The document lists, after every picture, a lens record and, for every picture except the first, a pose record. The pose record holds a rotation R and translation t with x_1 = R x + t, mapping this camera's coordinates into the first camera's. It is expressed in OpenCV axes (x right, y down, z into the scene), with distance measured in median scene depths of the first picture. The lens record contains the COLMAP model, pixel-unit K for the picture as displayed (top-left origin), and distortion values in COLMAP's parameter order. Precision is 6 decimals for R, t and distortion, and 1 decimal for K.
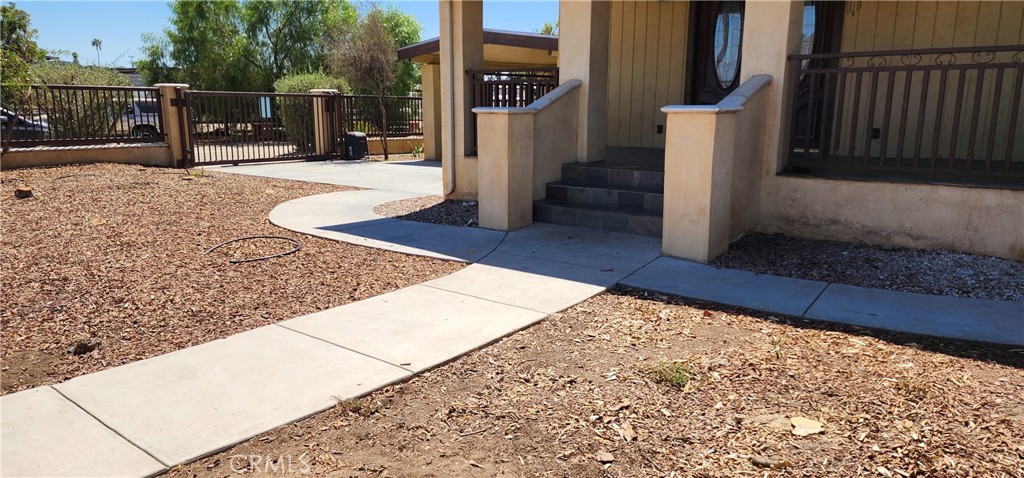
lens RADIAL K [[674.7, 0, 506.8], [0, 674.7, 242.5], [0, 0, 1]] dist [0.041646, -0.014331]
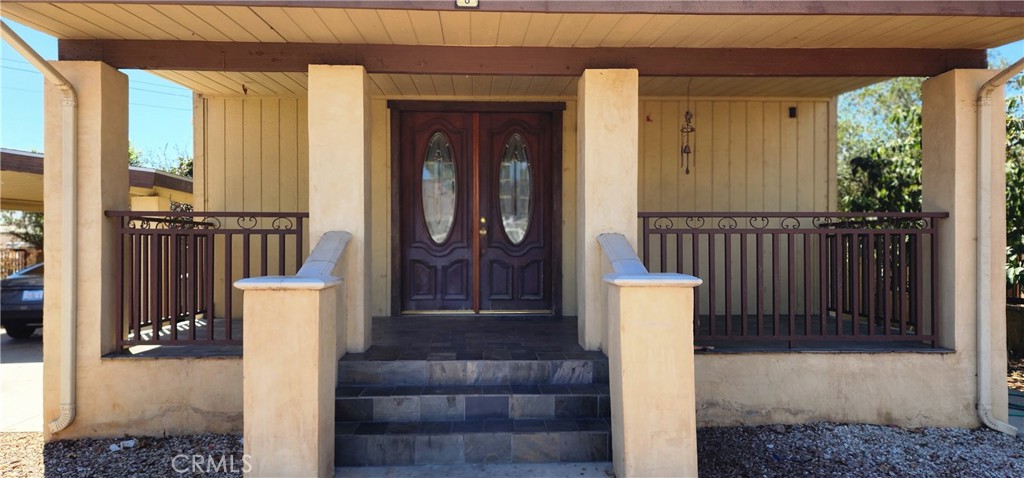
lens RADIAL K [[674.7, 0, 512.1], [0, 674.7, 244.5], [0, 0, 1]] dist [0.041646, -0.014331]
pose [[0.754294, 0.009846, 0.656463, -0.186342], [0.132134, 0.977151, -0.166481, -0.082265], [-0.643103, 0.212317, 0.735758, 0.348716]]
